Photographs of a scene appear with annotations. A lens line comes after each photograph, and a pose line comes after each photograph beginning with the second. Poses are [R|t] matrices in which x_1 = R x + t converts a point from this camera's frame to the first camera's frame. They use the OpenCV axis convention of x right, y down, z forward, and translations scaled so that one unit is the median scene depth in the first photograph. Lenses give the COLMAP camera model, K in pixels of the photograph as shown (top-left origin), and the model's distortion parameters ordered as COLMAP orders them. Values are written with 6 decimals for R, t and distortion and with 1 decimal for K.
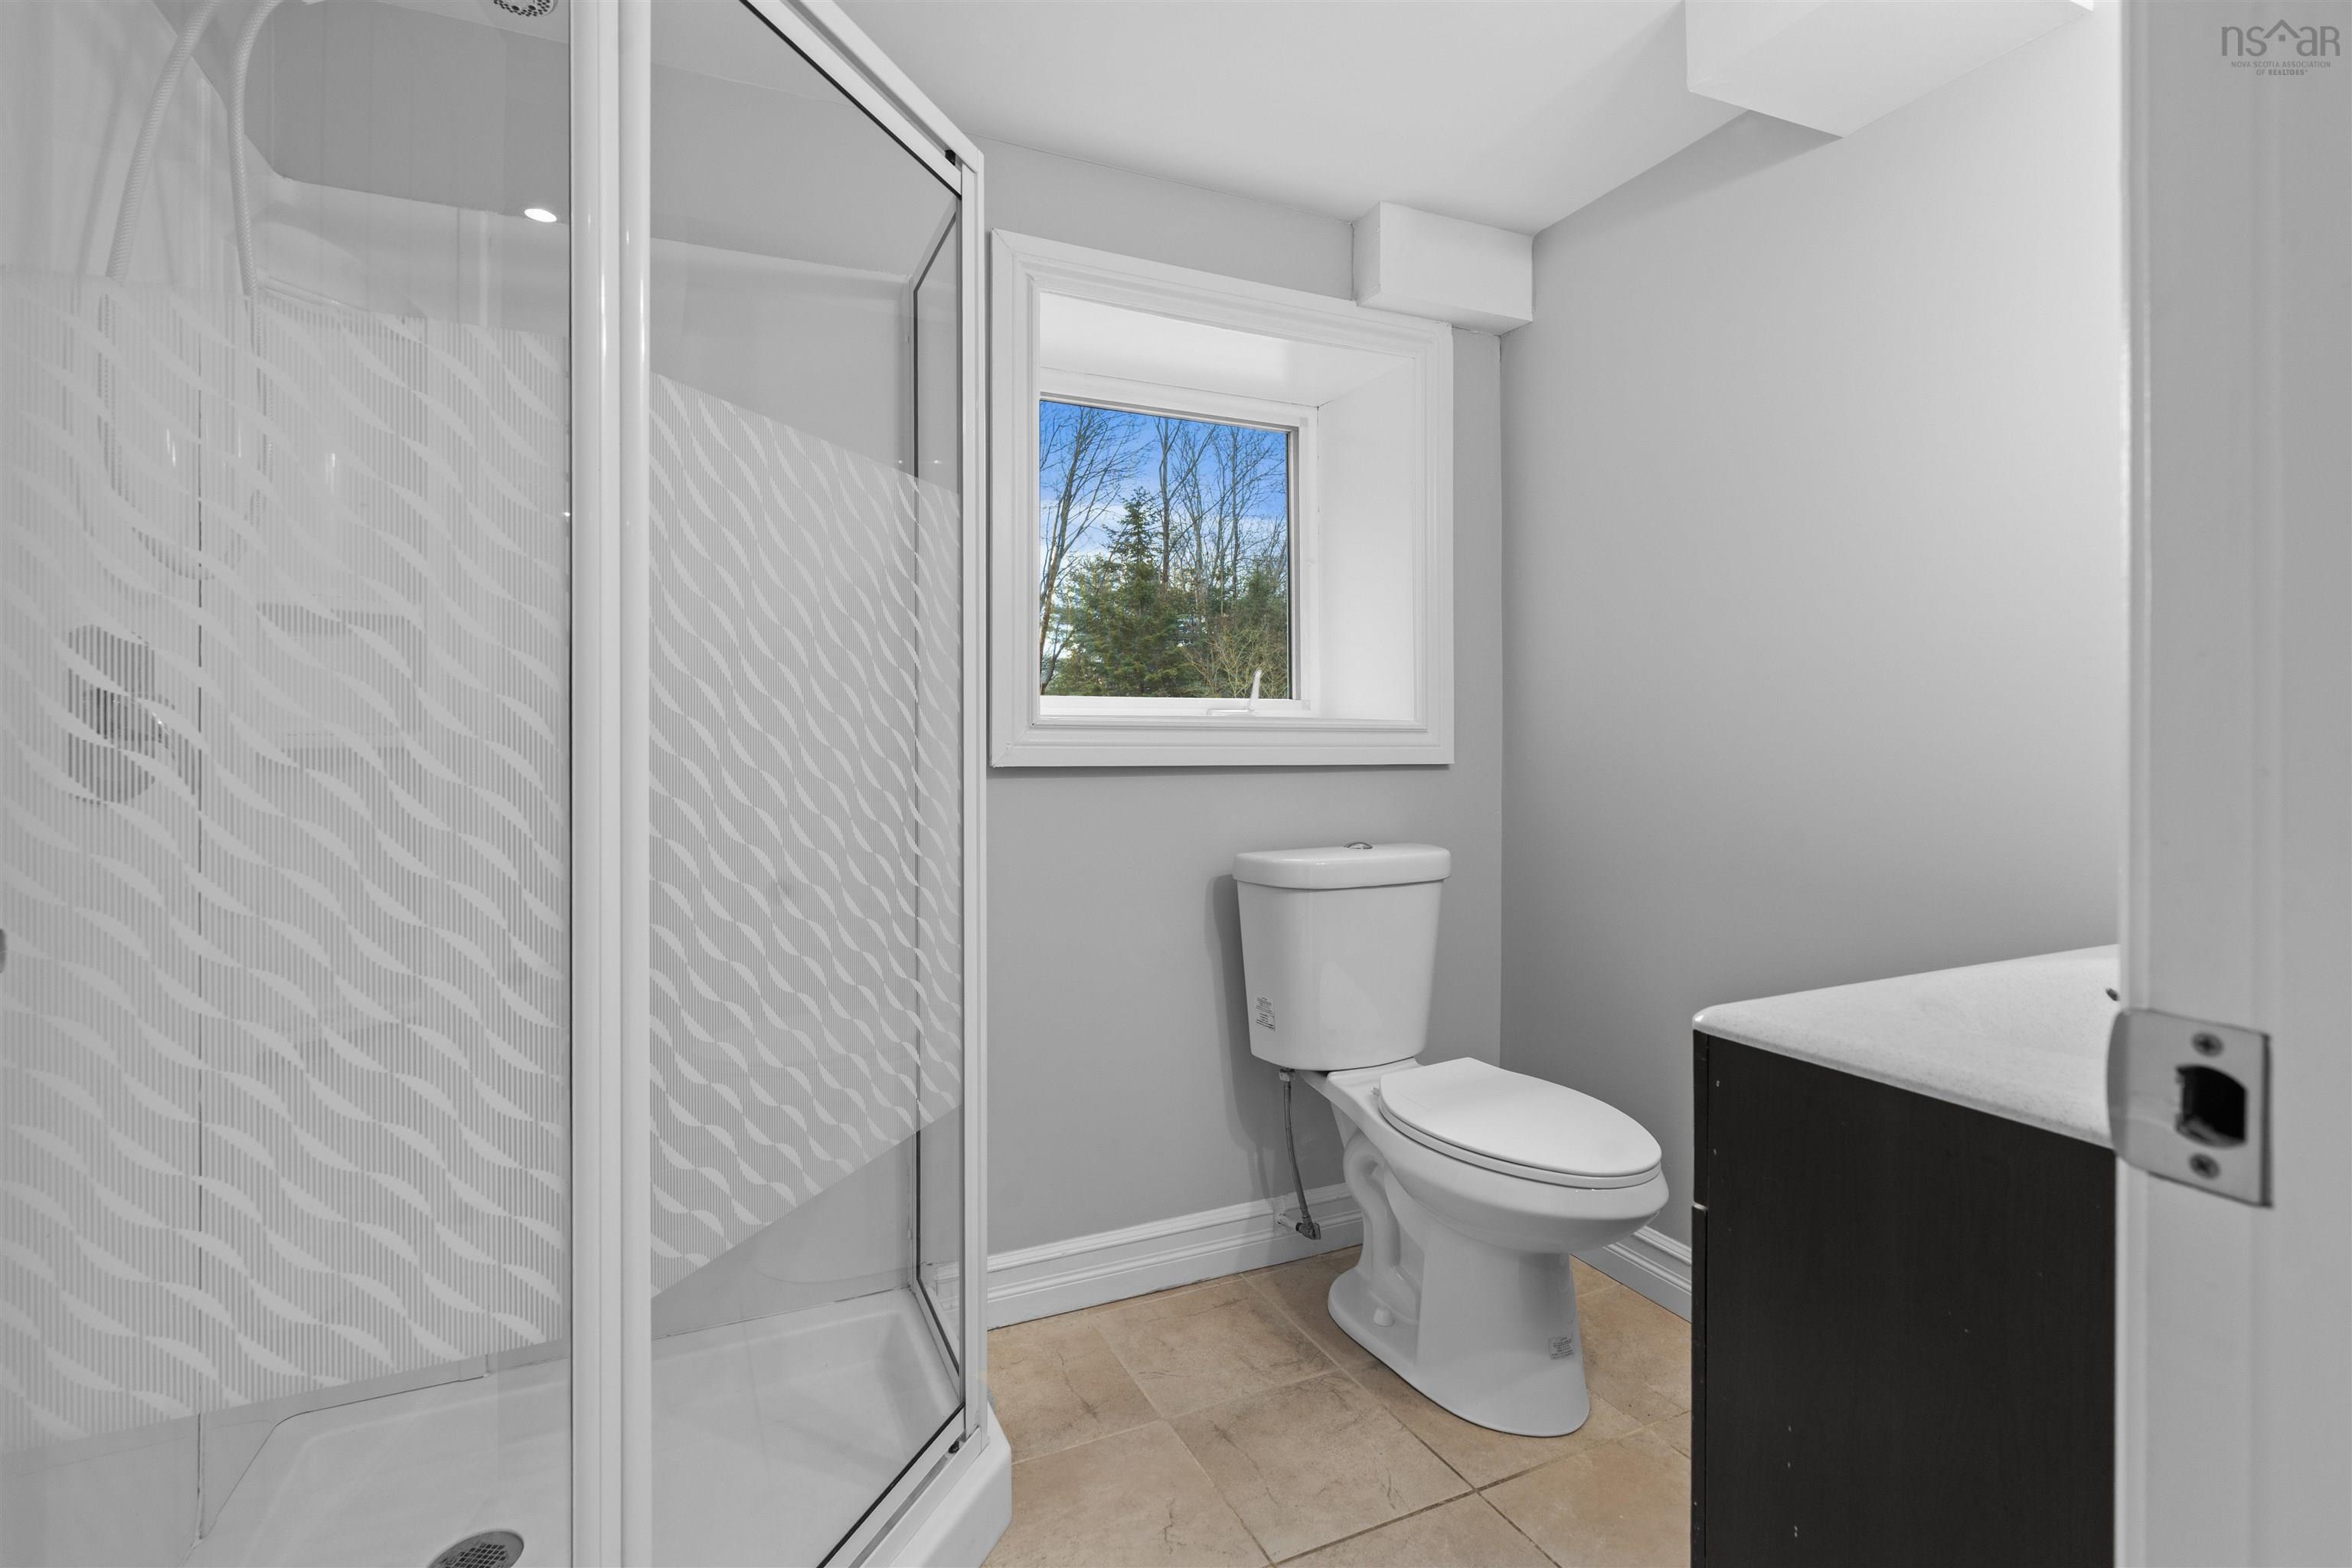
lens RADIAL K [[1077.6, 0, 1140.9], [0, 1077.6, 726.7], [0, 0, 1]] dist [-0.012168, 0.006311]
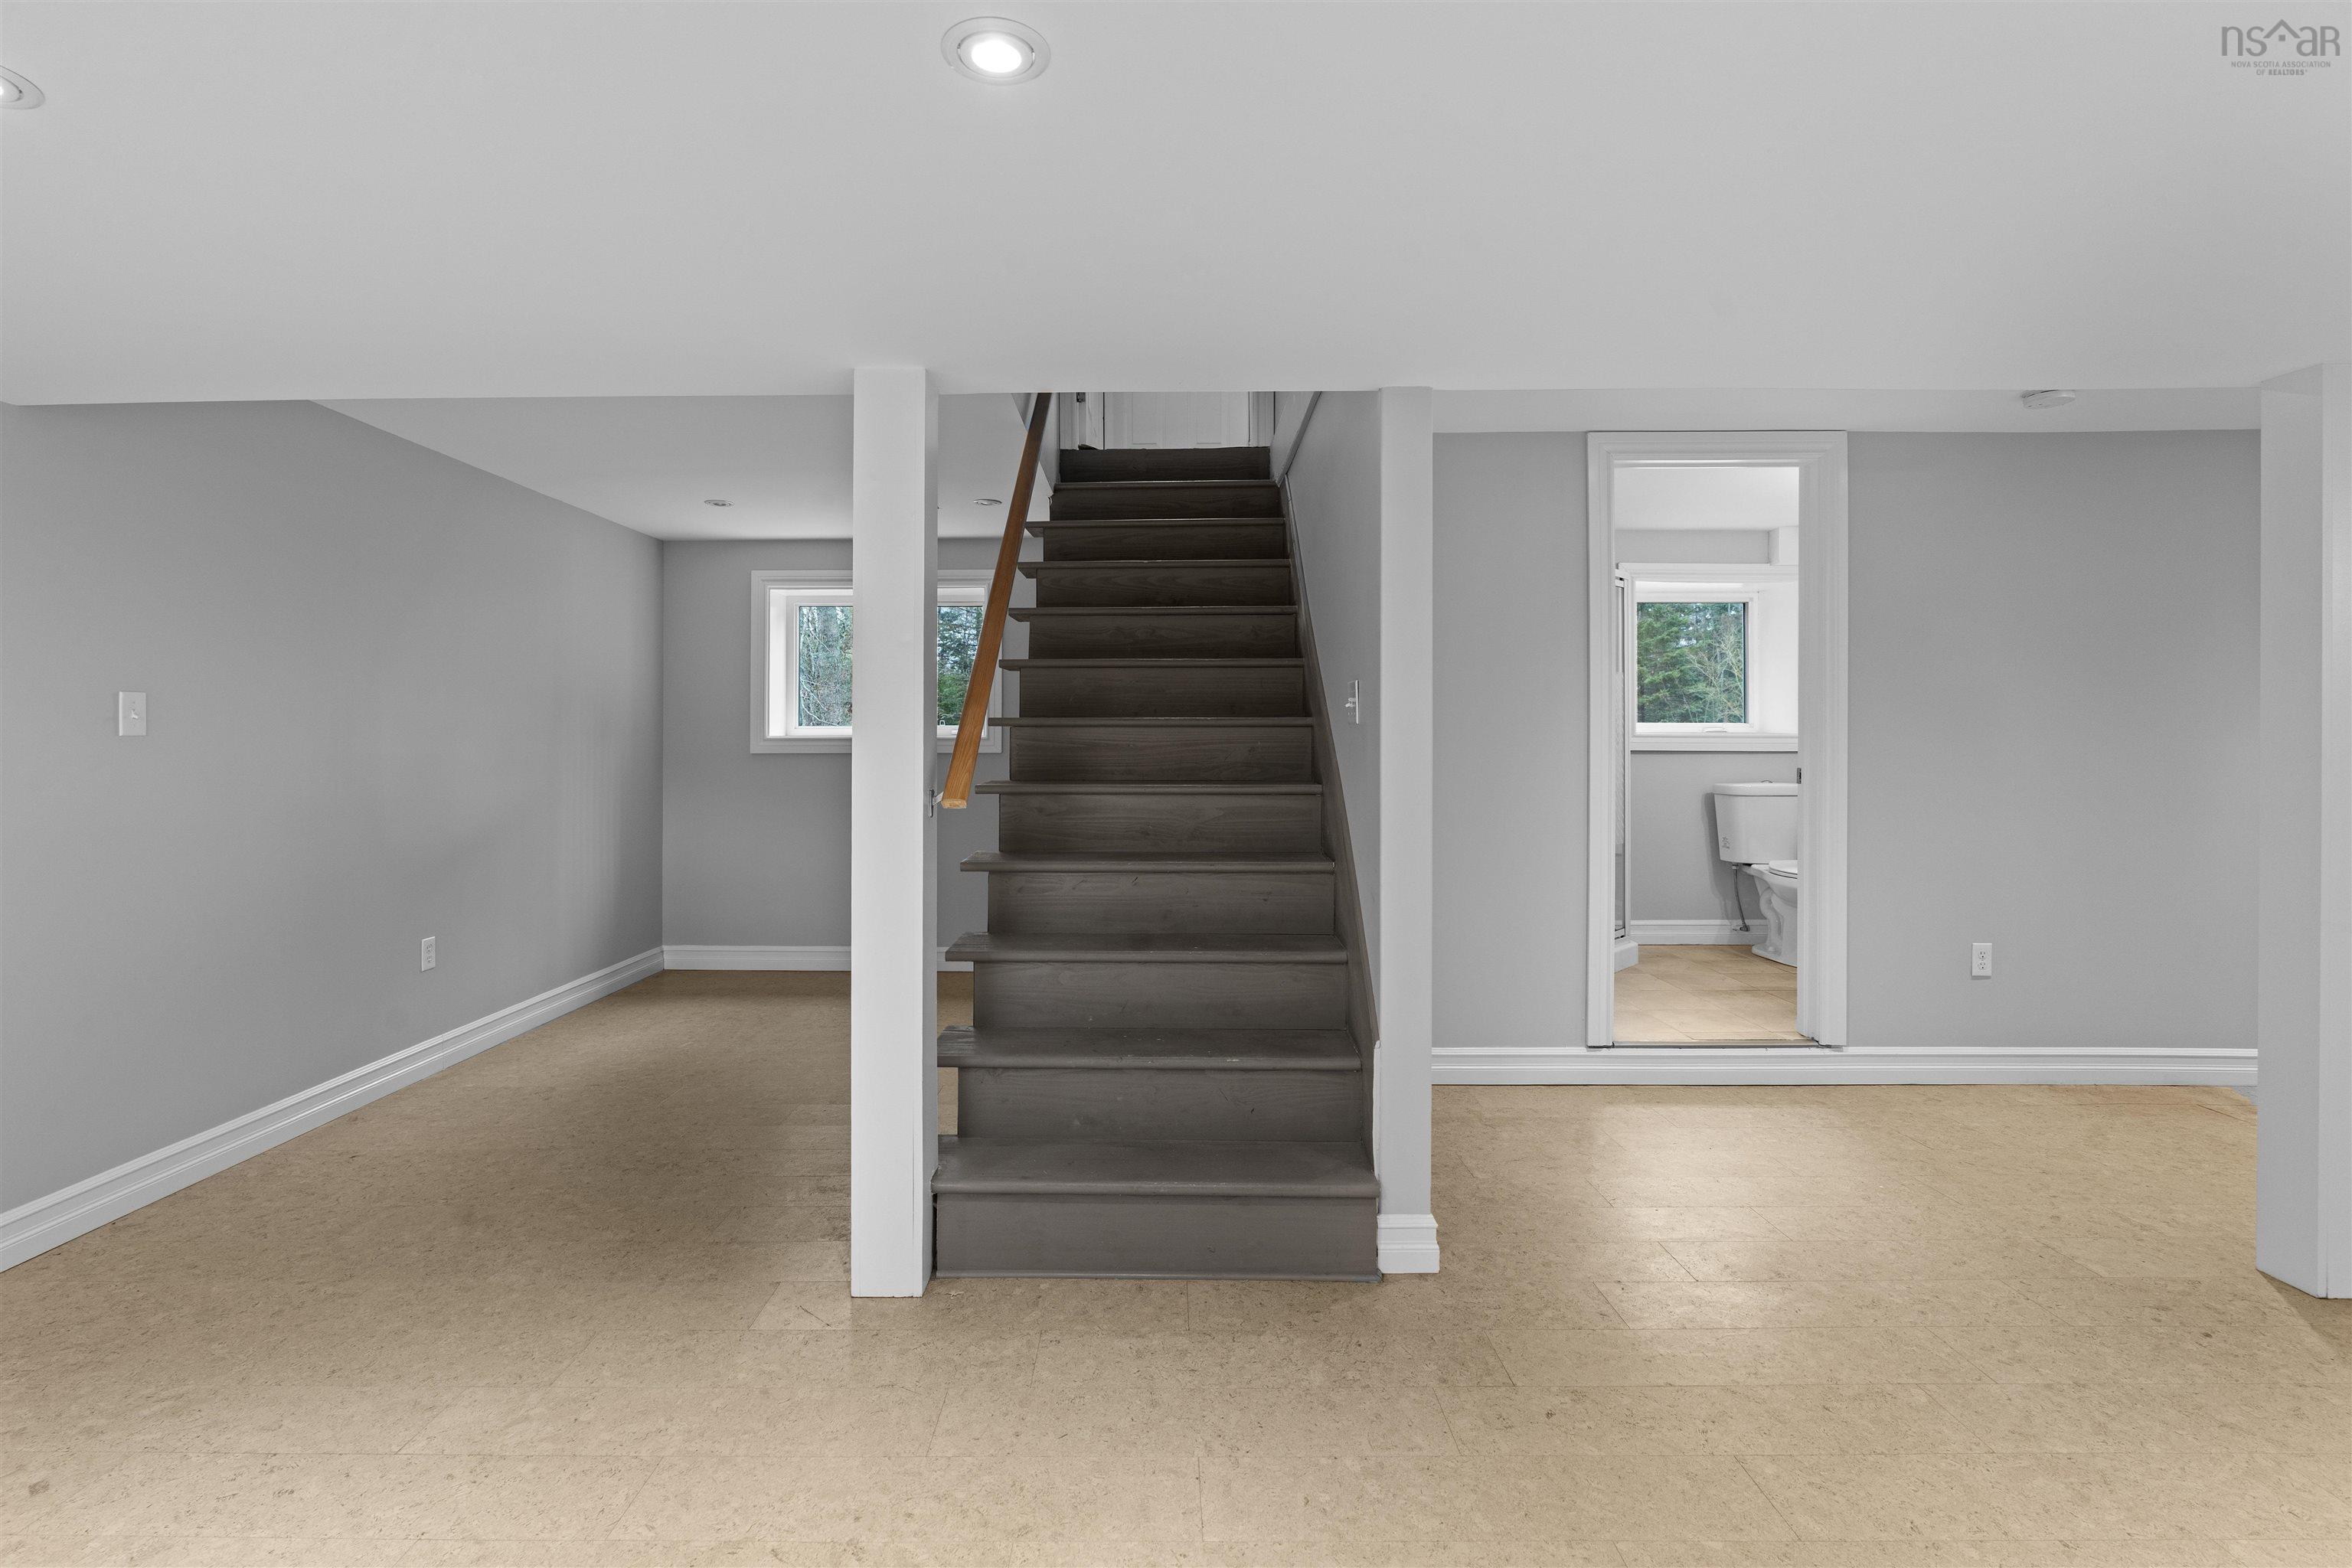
lens RADIAL K [[1077.6, 0, 1140.9], [0, 1077.6, 726.7], [0, 0, 1]] dist [-0.012168, 0.006311]
pose [[0.909234, 0.000467, -0.416286, -0.088065], [0.000723, 0.999996, 0.002701, -0.030141], [0.416285, -0.002757, 0.909230, -1.871083]]
